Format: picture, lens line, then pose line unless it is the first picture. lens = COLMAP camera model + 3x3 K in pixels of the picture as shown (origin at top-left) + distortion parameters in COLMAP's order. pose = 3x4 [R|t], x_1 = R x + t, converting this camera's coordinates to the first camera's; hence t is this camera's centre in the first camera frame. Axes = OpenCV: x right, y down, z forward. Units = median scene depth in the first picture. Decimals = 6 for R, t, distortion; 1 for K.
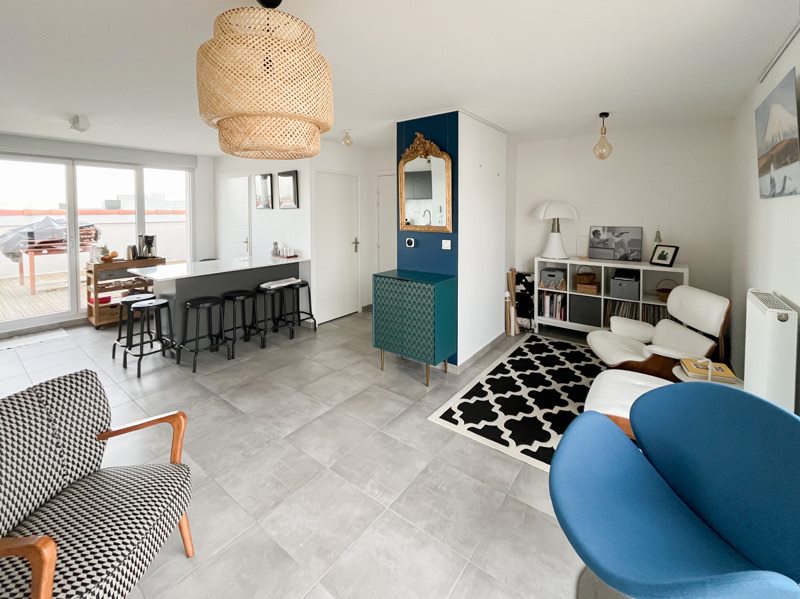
lens RADIAL K [[340.1, 0, 419.7], [0, 340.1, 223.3], [0, 0, 1]] dist [-0.000519, 0.000003]
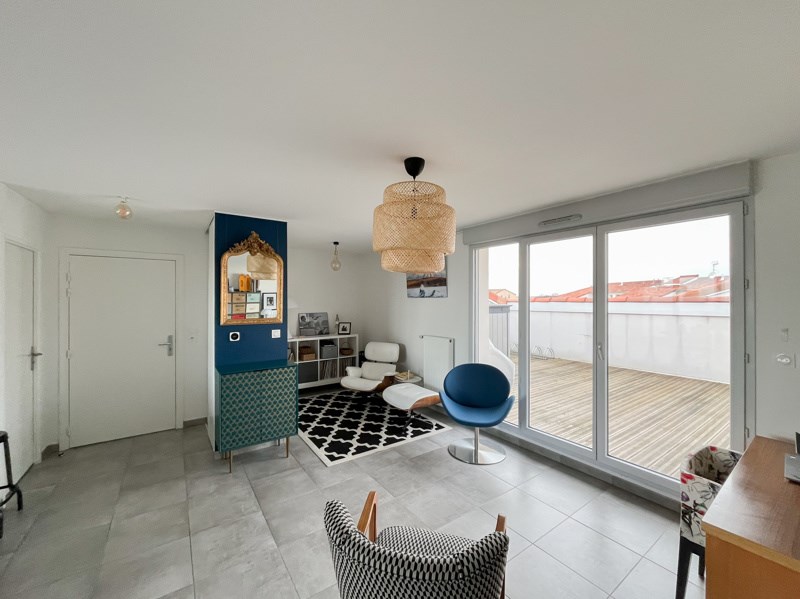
lens RADIAL K [[323.8, 0, 375.7], [0, 323.8, 298.9], [0, 0, 1]] dist [0.000007, 0.000019]
pose [[0.362485, 0.002002, 0.931988, -0.850910], [0.031743, 0.999391, -0.014493, -0.029385], [-0.931449, 0.034837, 0.362200, 0.292692]]
